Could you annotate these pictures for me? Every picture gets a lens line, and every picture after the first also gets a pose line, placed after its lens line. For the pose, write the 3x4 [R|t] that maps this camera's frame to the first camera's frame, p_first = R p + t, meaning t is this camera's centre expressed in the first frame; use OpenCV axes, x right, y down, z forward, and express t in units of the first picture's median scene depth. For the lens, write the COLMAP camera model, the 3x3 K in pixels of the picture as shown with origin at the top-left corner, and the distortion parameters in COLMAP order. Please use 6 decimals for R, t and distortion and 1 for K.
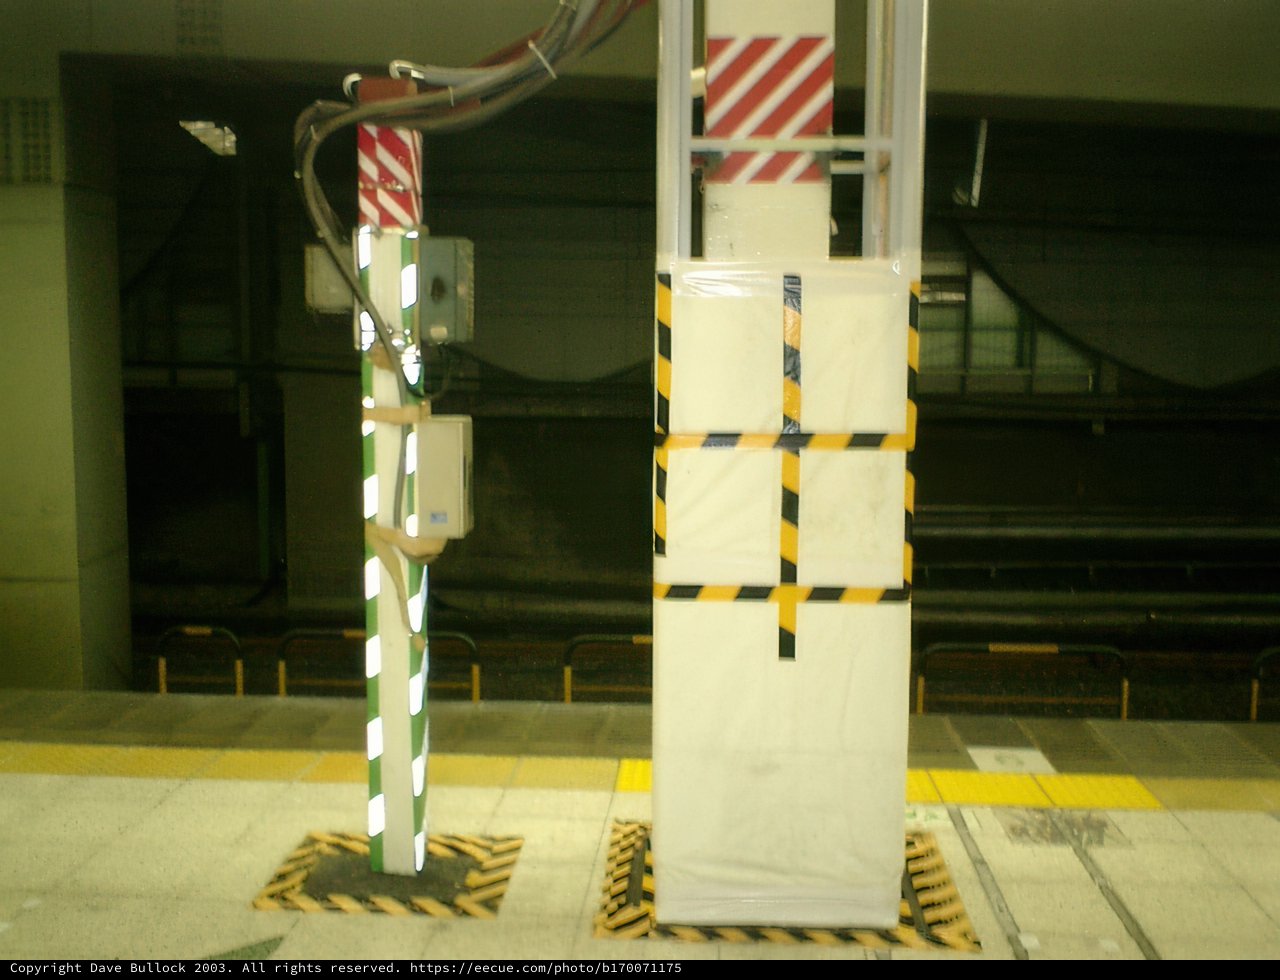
lens RADIAL K [[1323.6, 0, 619.5], [0, 1323.6, 488.4], [0, 0, 1]] dist [0.016138, -0.164411]
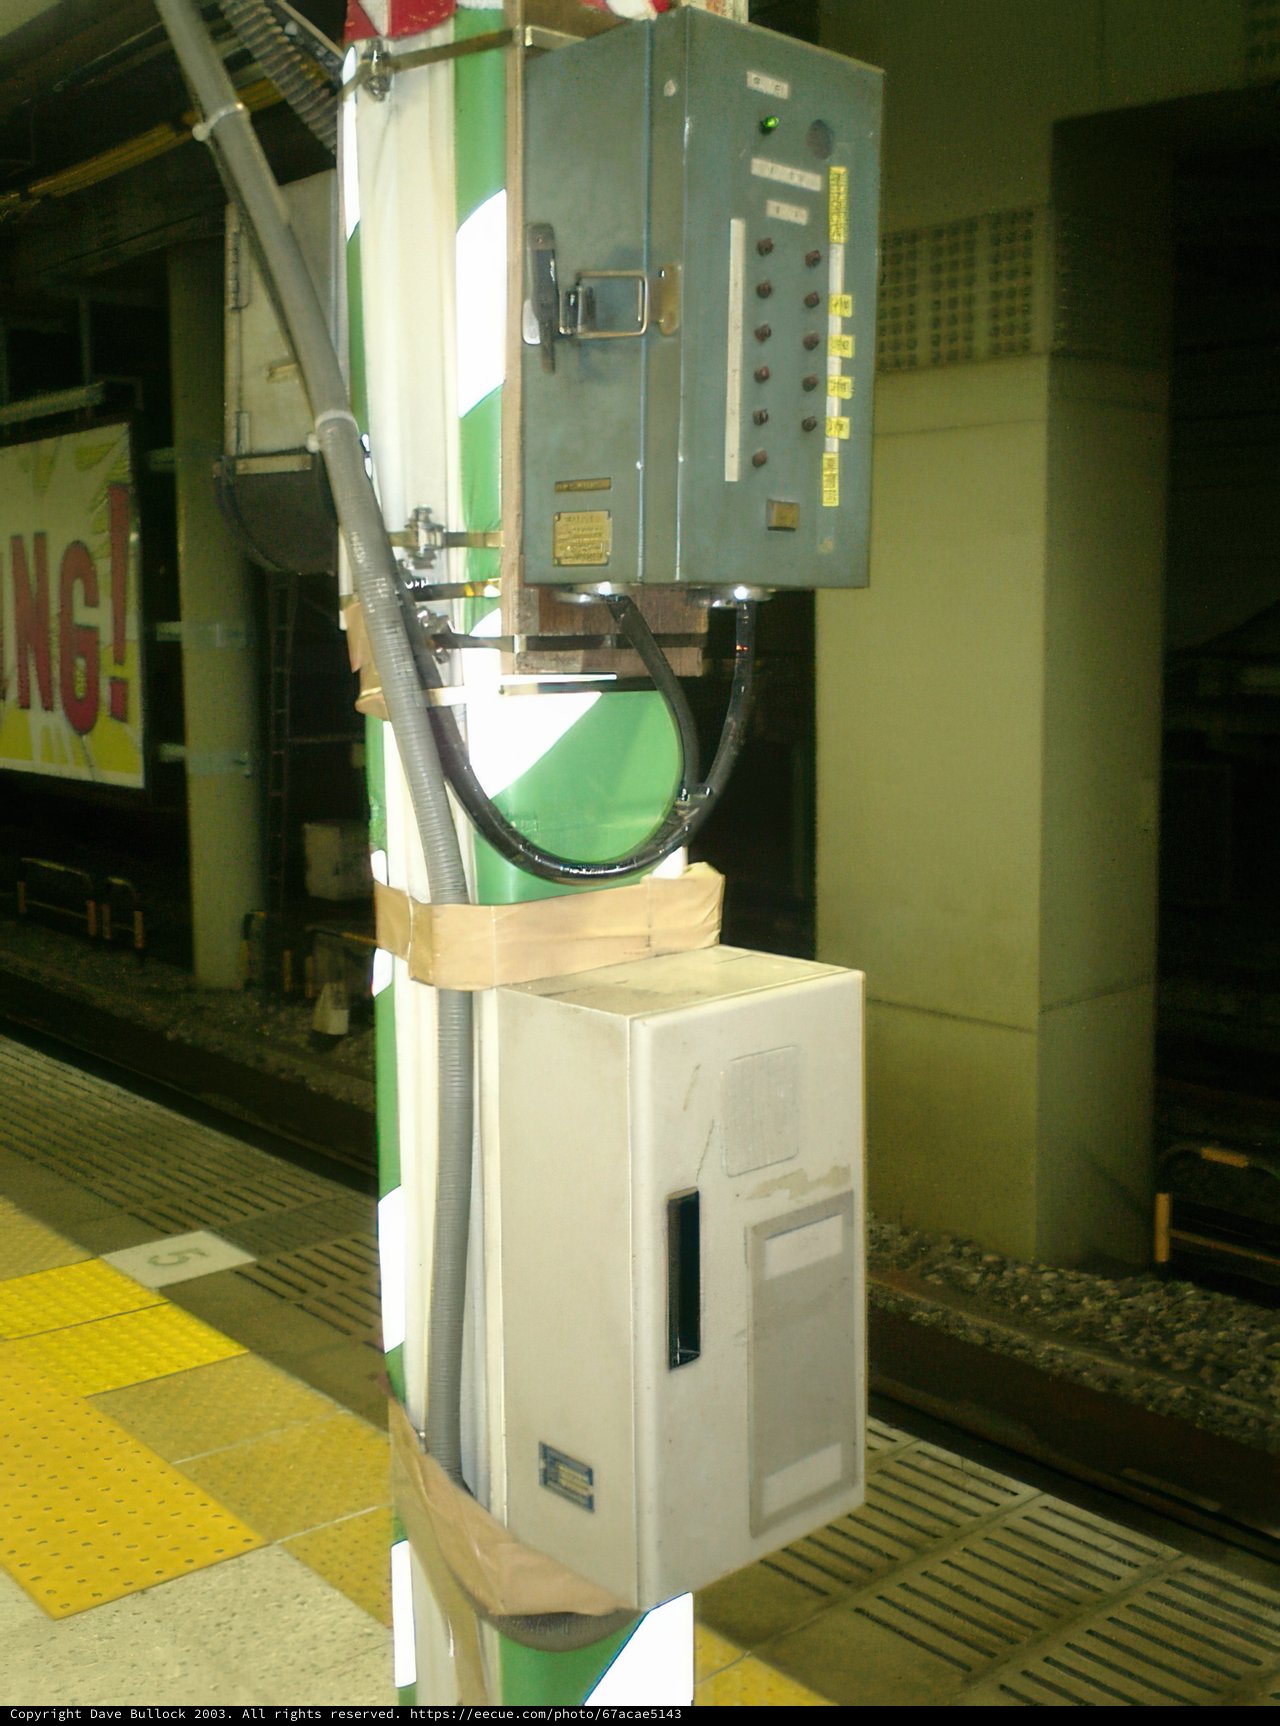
lens RADIAL K [[1787.9, 0, 640.0], [0, 1787.9, 863.0], [0, 0, 1]] dist [-0.009842, -0.034149]
pose [[0.703971, 0.078859, -0.705838, 0.021079], [-0.065199, 0.996796, 0.046339, -0.032918], [0.707230, 0.013398, 0.706856, 0.323810]]
